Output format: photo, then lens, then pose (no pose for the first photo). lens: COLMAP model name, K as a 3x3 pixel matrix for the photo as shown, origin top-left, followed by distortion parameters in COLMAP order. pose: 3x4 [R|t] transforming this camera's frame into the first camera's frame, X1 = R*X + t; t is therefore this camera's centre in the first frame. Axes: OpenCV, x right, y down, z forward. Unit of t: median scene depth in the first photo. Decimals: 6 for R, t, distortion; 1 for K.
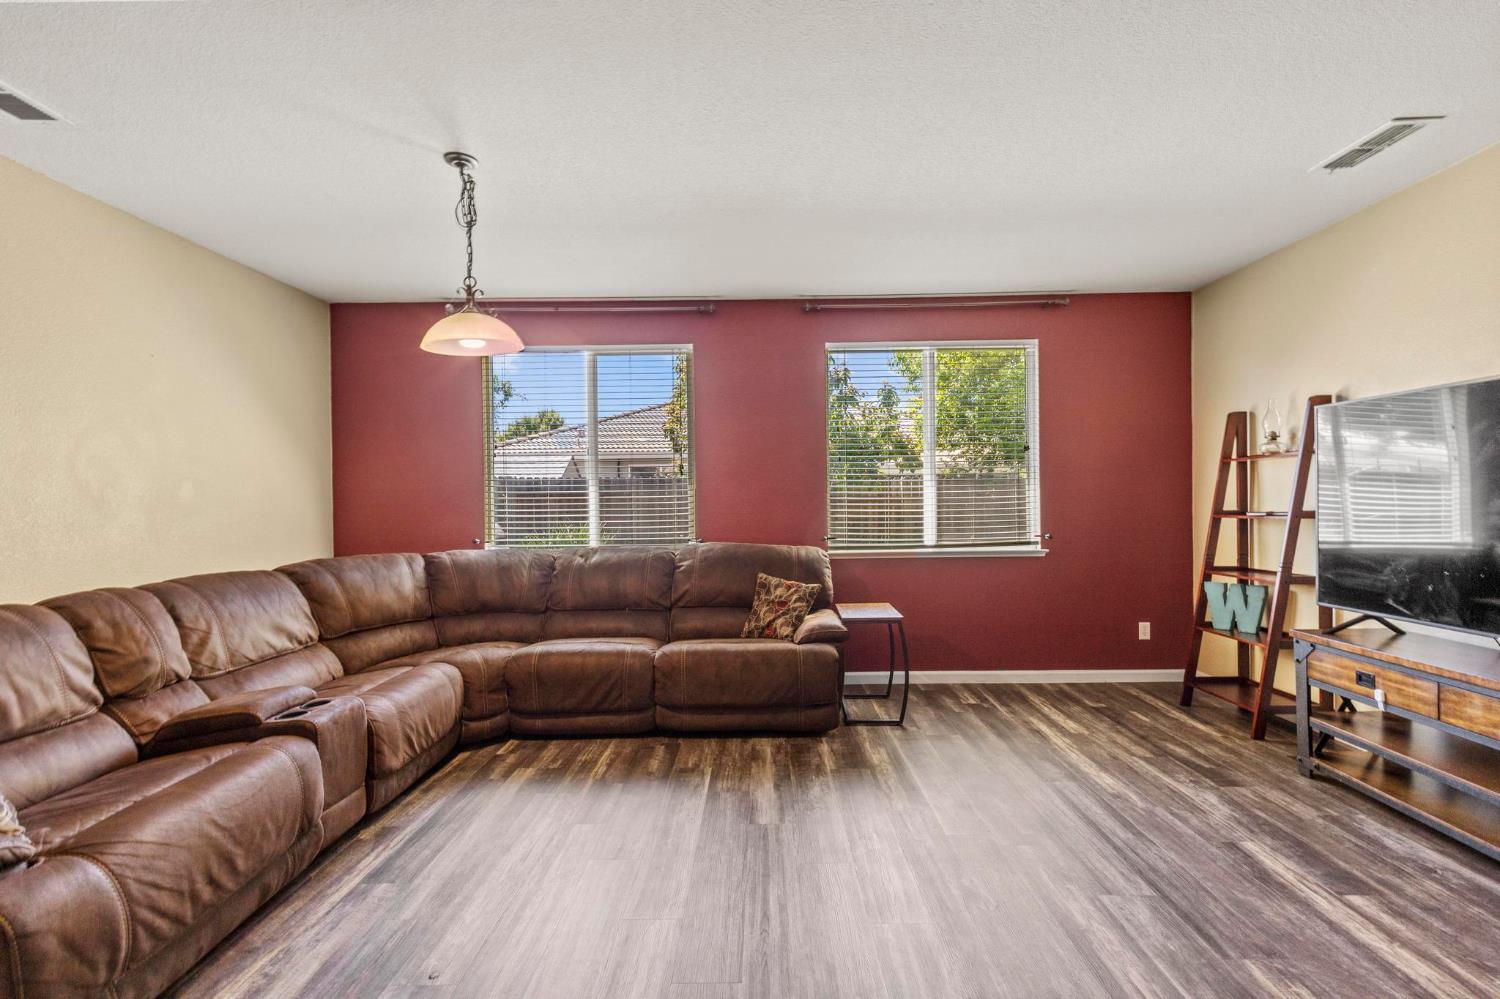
lens RADIAL K [[679.5, 0, 760.2], [0, 679.5, 508.0], [0, 0, 1]] dist [0.002537, 0.000060]
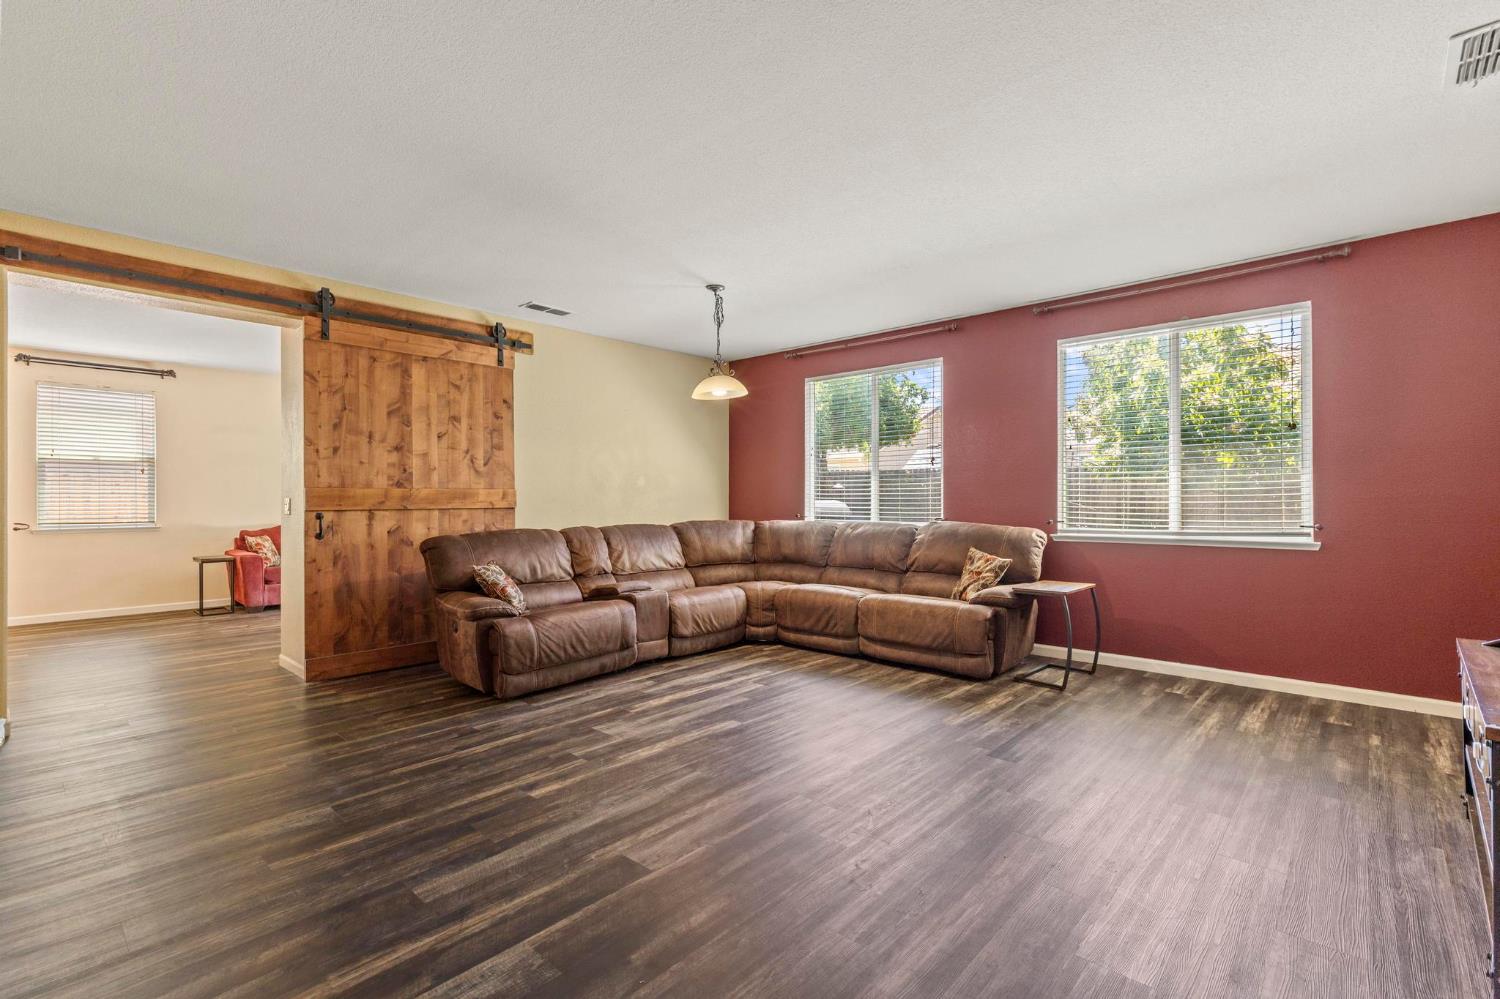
lens RADIAL K [[678.9, 0, 756.4], [0, 678.9, 498.7], [0, 0, 1]] dist [0.000215, 0.000038]
pose [[0.742942, 0.009613, -0.669287, 0.758024], [-0.010400, 0.999942, 0.002817, 0.016698], [0.669275, 0.004867, 0.742999, -0.193646]]
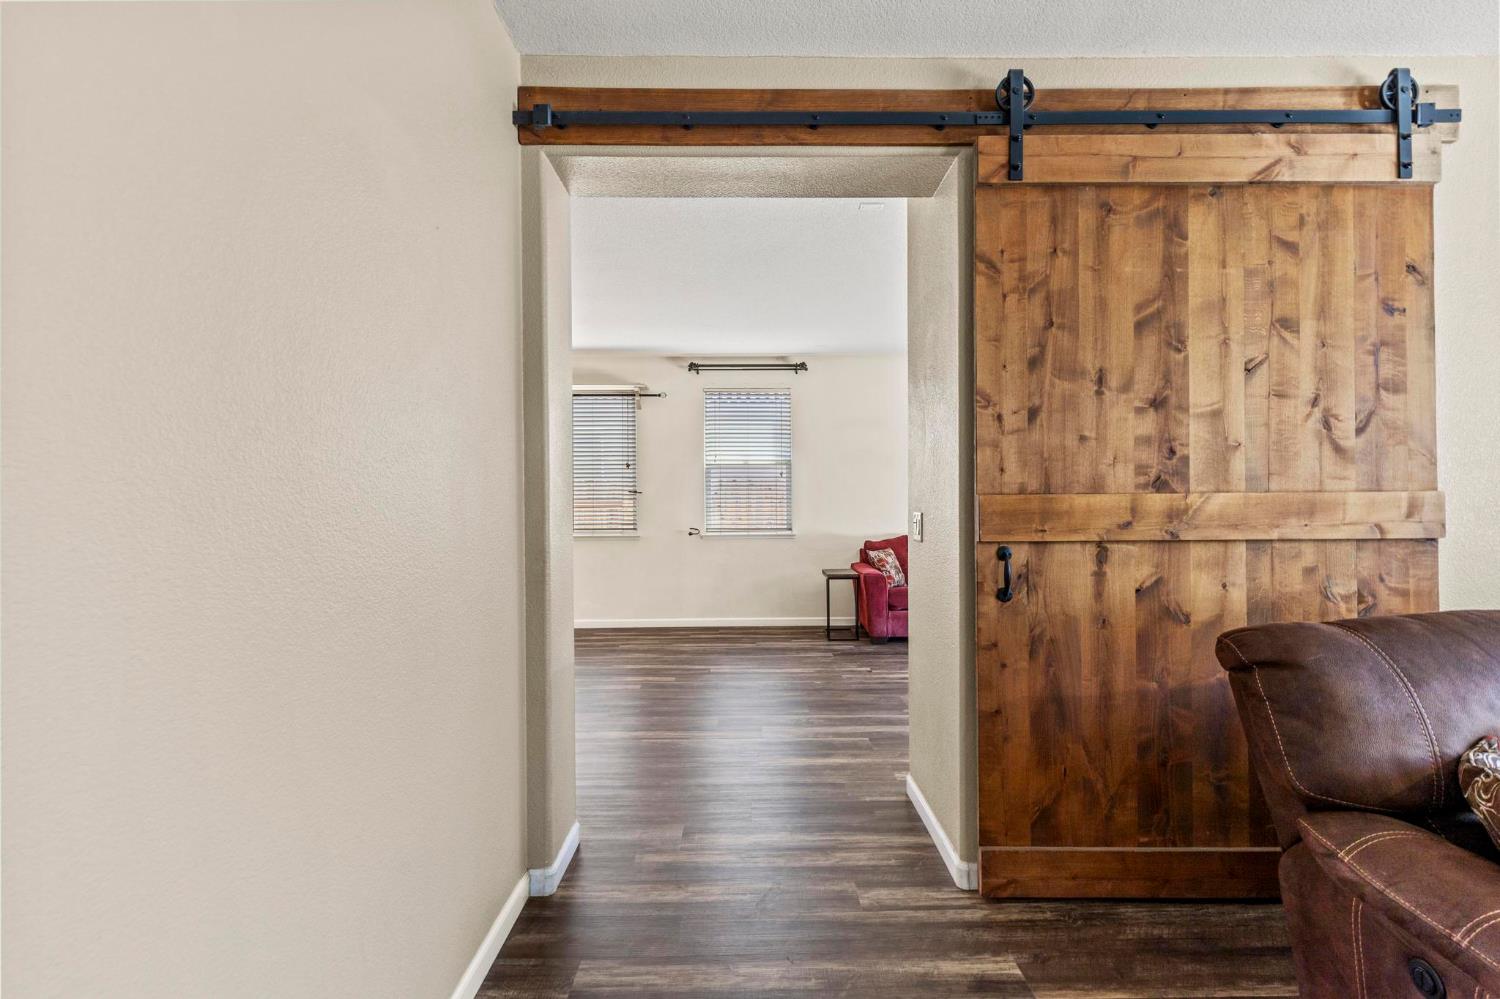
lens RADIAL K [[675.3, 0, 759.6], [0, 675.3, 501.8], [0, 0, 1]] dist [0.008376, 0.000722]
pose [[0.040352, 0.015822, -0.999060, -0.298357], [-0.000249, 0.999875, 0.015825, 0.003138], [0.999186, -0.000389, 0.040350, -0.005649]]
